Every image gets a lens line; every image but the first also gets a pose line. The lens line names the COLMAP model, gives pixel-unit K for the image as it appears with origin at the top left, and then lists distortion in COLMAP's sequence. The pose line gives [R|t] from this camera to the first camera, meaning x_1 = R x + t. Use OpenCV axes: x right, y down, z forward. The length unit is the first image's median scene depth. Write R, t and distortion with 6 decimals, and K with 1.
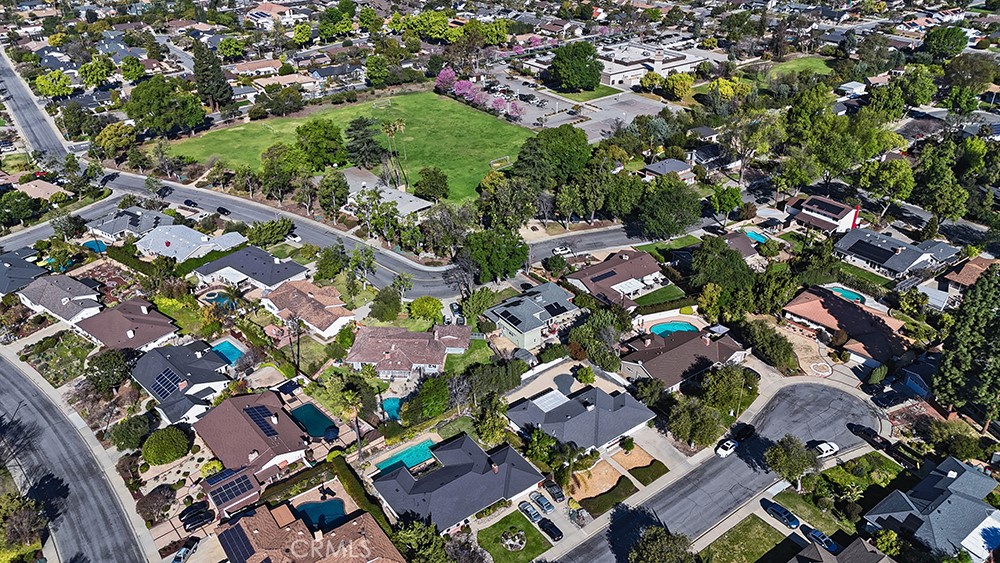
lens RADIAL K [[693.0, 0, 500.0], [0, 693.0, 281.5], [0, 0, 1]] dist [0.051546, -0.042248]
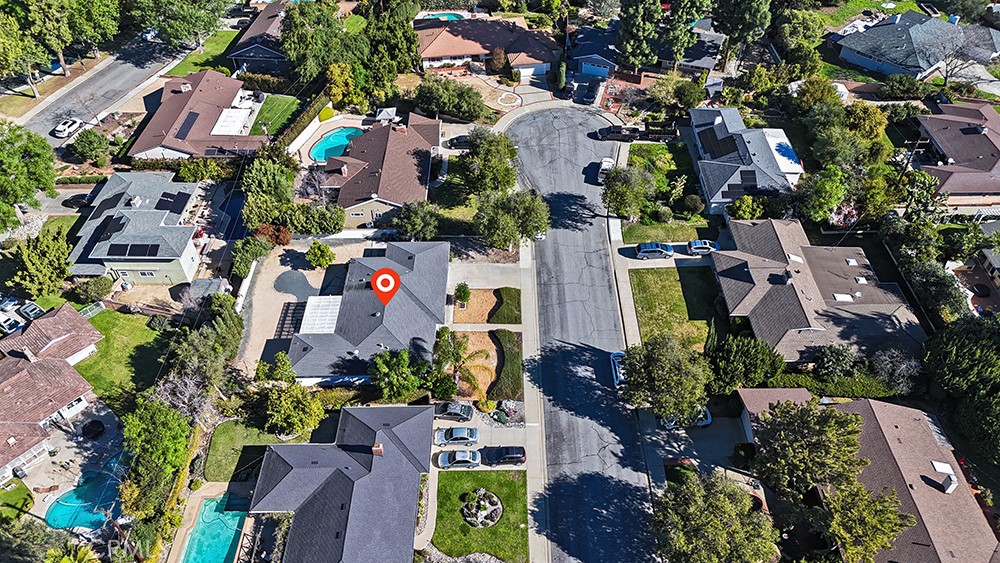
lens RADIAL K [[719.0, 0, 500.0], [0, 719.0, 281.5], [0, 0, 1]] dist [0.048899, -0.047838]
pose [[0.591474, -0.564659, 0.575603, -0.177374], [0.405250, 0.825324, 0.393208, -0.041876], [-0.697087, 0.000691, 0.716986, 0.386804]]
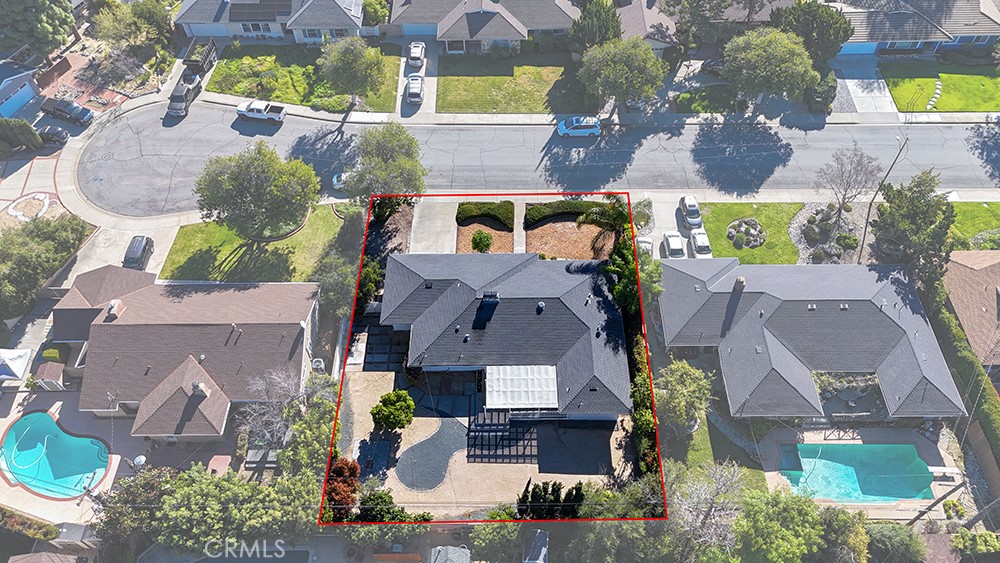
lens RADIAL K [[693.0, 0, 500.0], [0, 693.0, 281.5], [0, 0, 1]] dist [0.051546, -0.042248]
pose [[-0.804235, -0.468938, 0.365109, -0.044448], [0.310996, 0.191447, 0.930929, -0.248469], [-0.506447, 0.862233, -0.008131, 0.885946]]
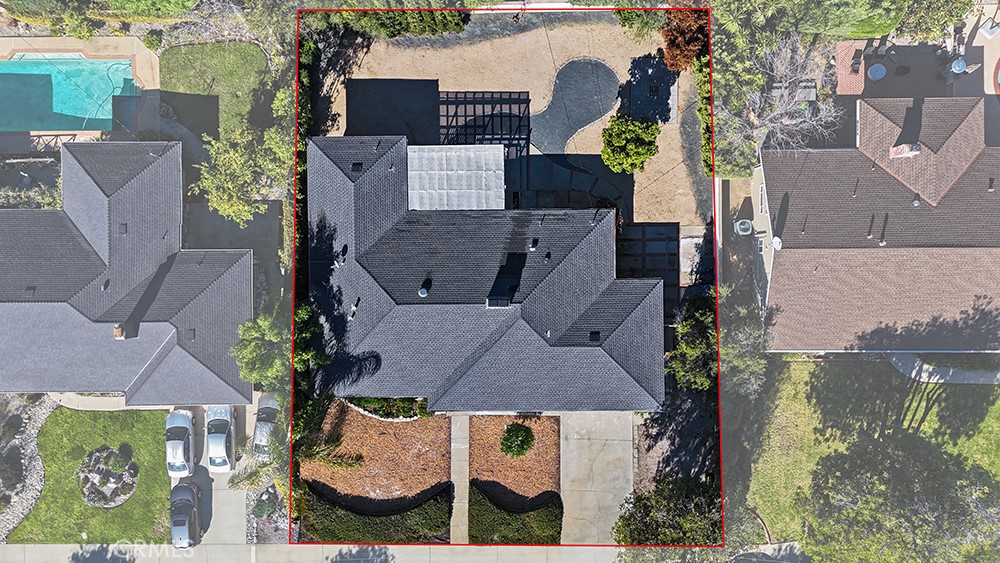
lens RADIAL K [[693.0, 0, 500.0], [0, 693.0, 281.5], [0, 0, 1]] dist [0.051546, -0.042248]
pose [[0.809156, 0.587592, -0.001489, 0.112435], [-0.277329, 0.384133, 0.880642, -0.098556], [0.518030, -0.712164, 0.473780, 0.761943]]
